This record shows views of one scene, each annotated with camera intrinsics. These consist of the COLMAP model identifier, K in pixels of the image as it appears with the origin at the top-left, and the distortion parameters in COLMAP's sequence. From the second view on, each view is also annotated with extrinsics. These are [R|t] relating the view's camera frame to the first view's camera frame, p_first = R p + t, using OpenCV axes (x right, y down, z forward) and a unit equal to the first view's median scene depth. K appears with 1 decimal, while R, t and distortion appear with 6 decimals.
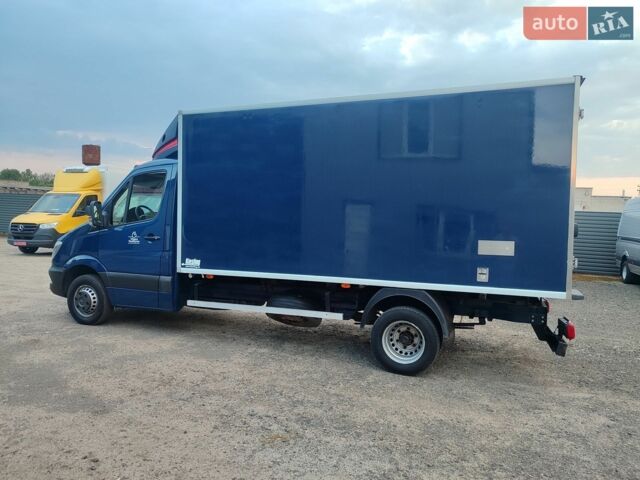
lens RADIAL K [[461.2, 0, 318.1], [0, 461.2, 239.9], [0, 0, 1]] dist [0.013301, -0.006688]
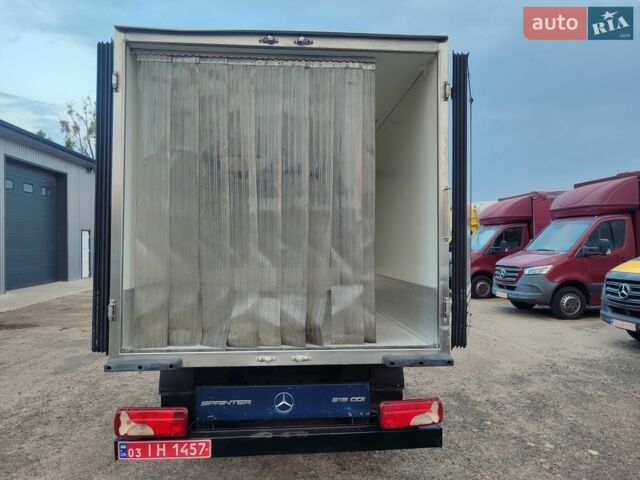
lens RADIAL K [[461.2, 0, 317.2], [0, 461.2, 237.0], [0, 0, 1]] dist [0.013301, -0.006688]
pose [[0.424611, -0.054905, -0.903710, 1.190491], [-0.019089, 0.997395, -0.069566, -0.011708], [0.905175, 0.046789, 0.422456, 0.931919]]
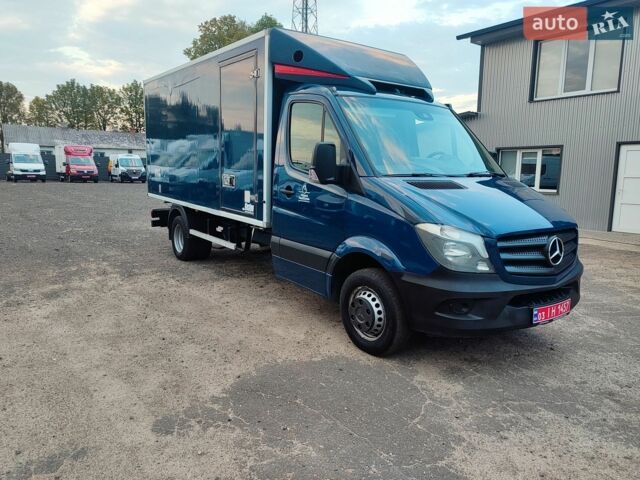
lens RADIAL K [[461.2, 0, 320.6], [0, 461.2, 237.1], [0, 0, 1]] dist [0.013301, -0.006688]
pose [[-0.838379, -0.133545, 0.528475, -0.935512], [-0.026727, 0.978429, 0.204847, -0.130018], [-0.544432, 0.157615, -0.823864, 2.574941]]
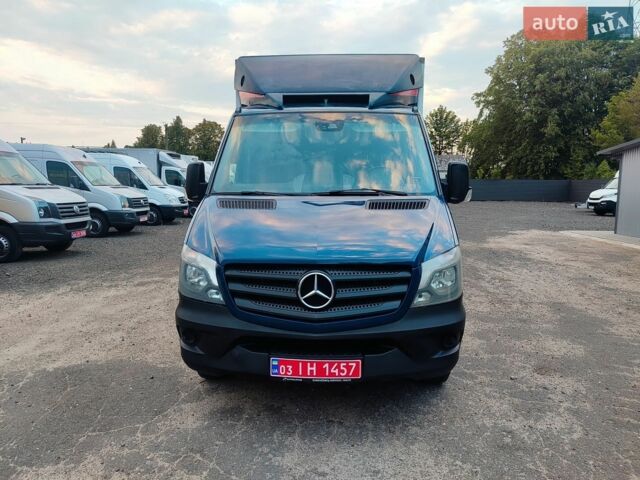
lens RADIAL K [[461.2, 0, 317.4], [0, 461.2, 237.7], [0, 0, 1]] dist [0.013301, -0.006688]
pose [[-0.316499, -0.146765, 0.937170, -1.408429], [0.028185, 0.986067, 0.163941, -0.123890], [-0.948174, 0.078301, -0.307953, 1.900479]]
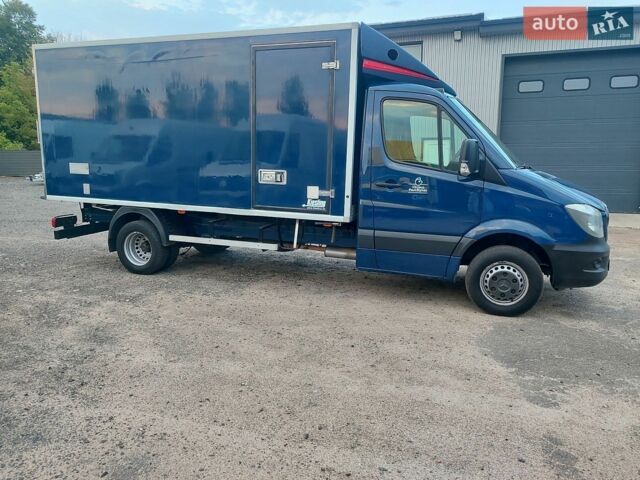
lens RADIAL K [[461.2, 0, 319.8], [0, 461.2, 237.9], [0, 0, 1]] dist [0.013301, -0.006688]
pose [[-0.998616, -0.043139, -0.030073, -0.130945], [-0.048463, 0.976957, 0.207863, -0.111868], [0.020413, 0.209033, -0.977696, 2.821069]]
